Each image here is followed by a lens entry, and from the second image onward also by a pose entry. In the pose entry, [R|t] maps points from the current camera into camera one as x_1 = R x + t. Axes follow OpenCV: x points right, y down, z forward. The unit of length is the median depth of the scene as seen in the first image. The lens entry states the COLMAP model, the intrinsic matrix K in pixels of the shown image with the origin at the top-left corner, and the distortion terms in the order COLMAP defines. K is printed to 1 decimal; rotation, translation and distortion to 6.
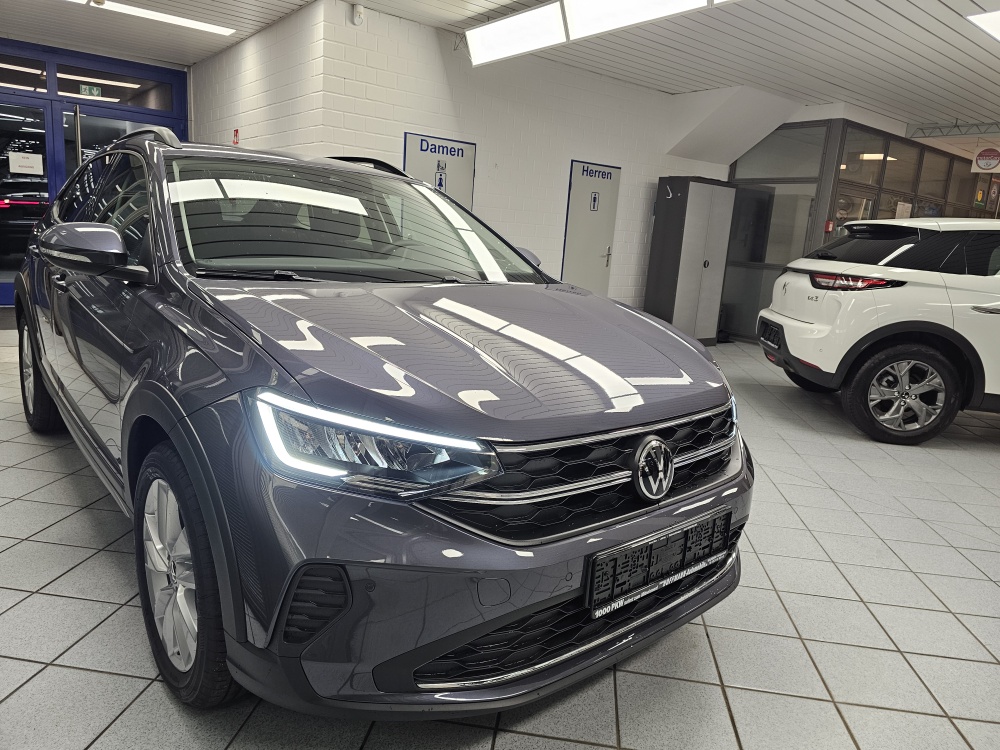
lens RADIAL K [[678.7, 0, 501.3], [0, 678.7, 369.6], [0, 0, 1]] dist [0.035093, -0.028514]
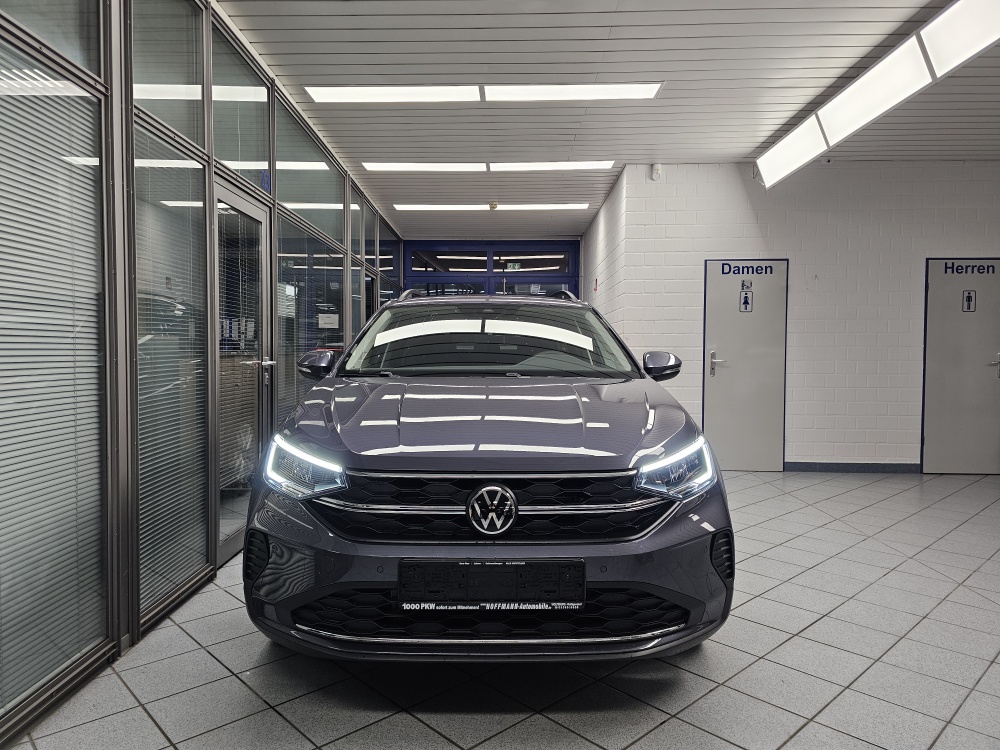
lens RADIAL K [[678.7, 0, 495.8], [0, 678.7, 375.3], [0, 0, 1]] dist [0.035093, -0.028514]
pose [[0.757837, -0.041742, -0.651107, 0.292345], [-0.081001, 0.984211, -0.157376, 0.027895], [0.647396, 0.172005, 0.742491, 0.013482]]
